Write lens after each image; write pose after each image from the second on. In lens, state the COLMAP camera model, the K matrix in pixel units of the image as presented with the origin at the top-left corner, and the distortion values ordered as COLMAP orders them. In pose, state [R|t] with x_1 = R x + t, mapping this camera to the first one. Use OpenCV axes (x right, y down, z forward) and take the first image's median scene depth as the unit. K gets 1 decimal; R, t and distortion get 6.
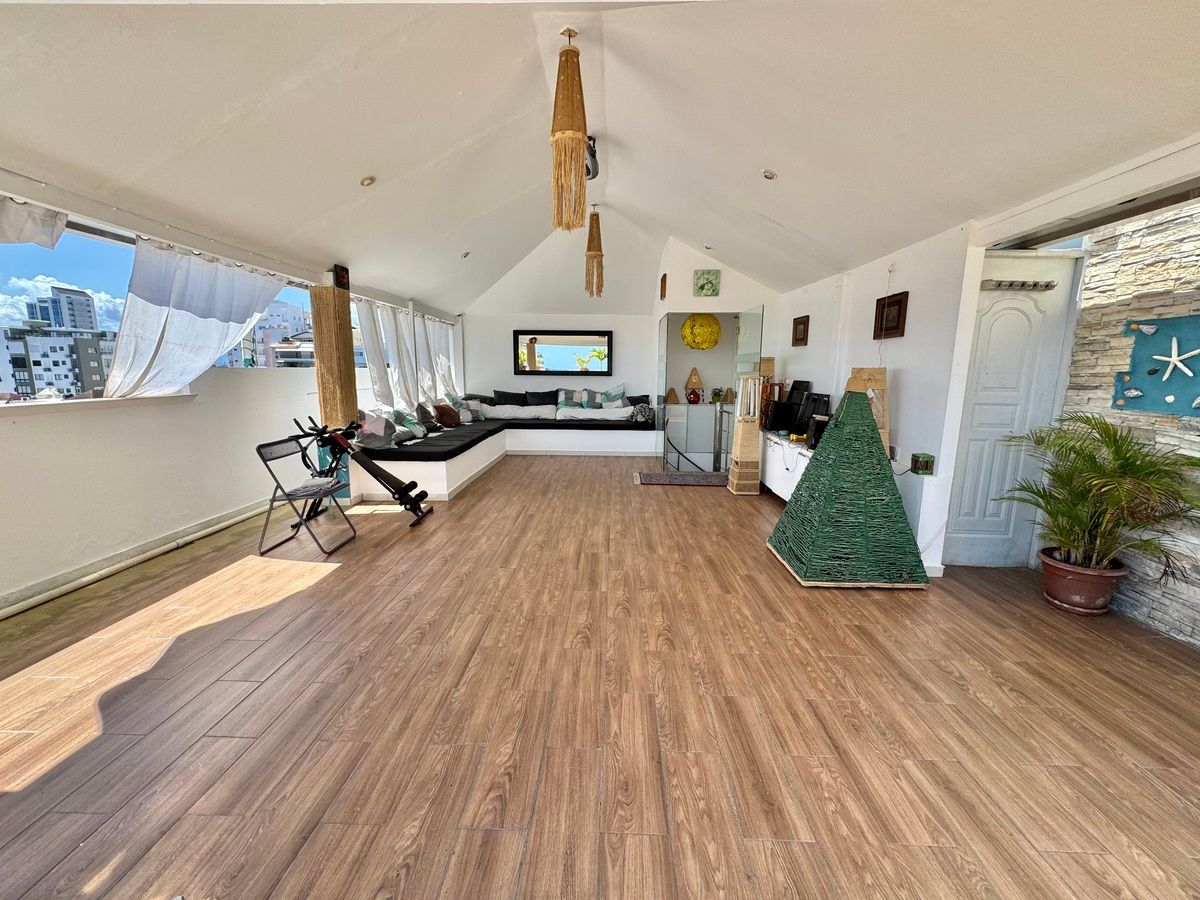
lens RADIAL K [[479.5, 0, 600.6], [0, 479.5, 448.4], [0, 0, 1]] dist [-0.000609, -0.000020]
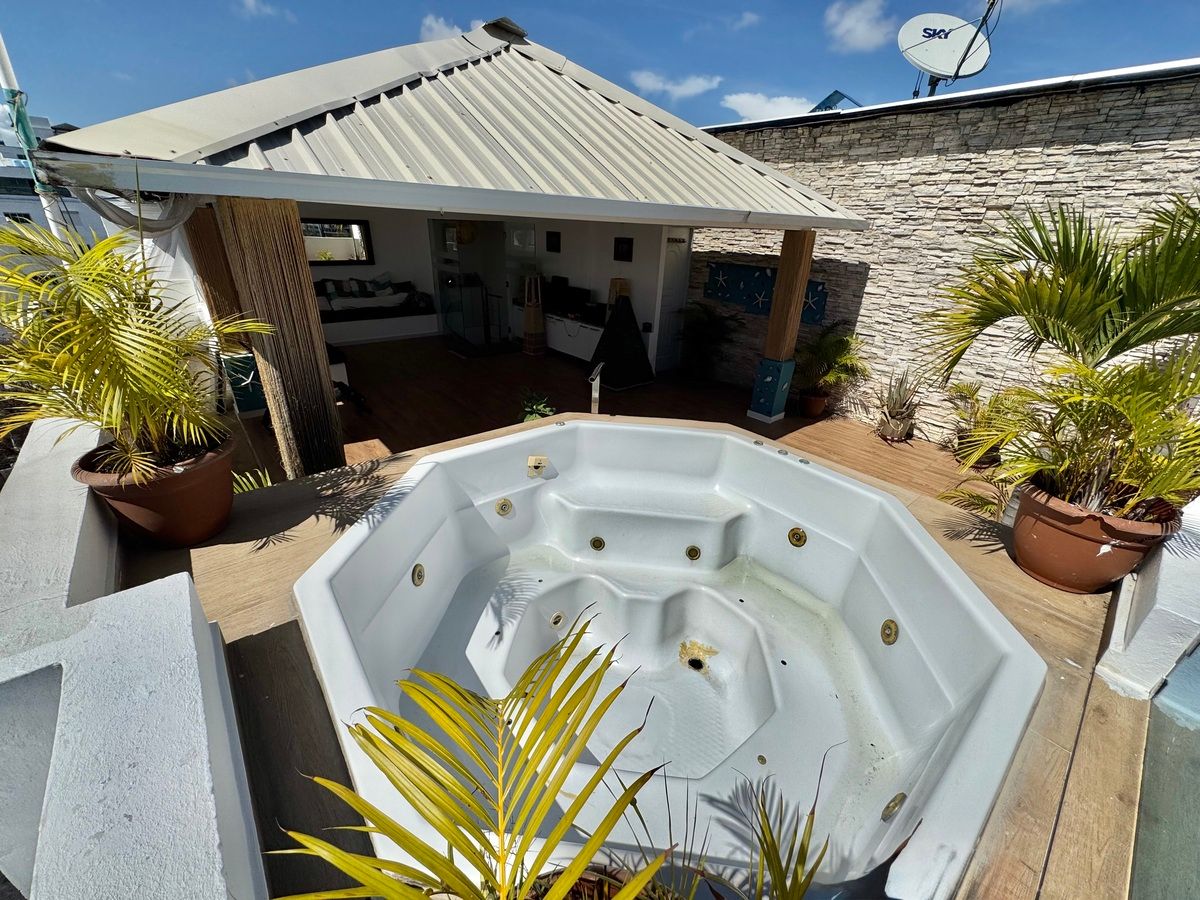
lens RADIAL K [[479.5, 0, 600.8], [0, 479.5, 451.5], [0, 0, 1]] dist [-0.000609, -0.000020]
pose [[0.744480, -0.264468, 0.613030, -0.957810], [0.076806, 0.946028, 0.314851, -0.133963], [-0.663212, -0.187316, 0.724612, -0.542494]]
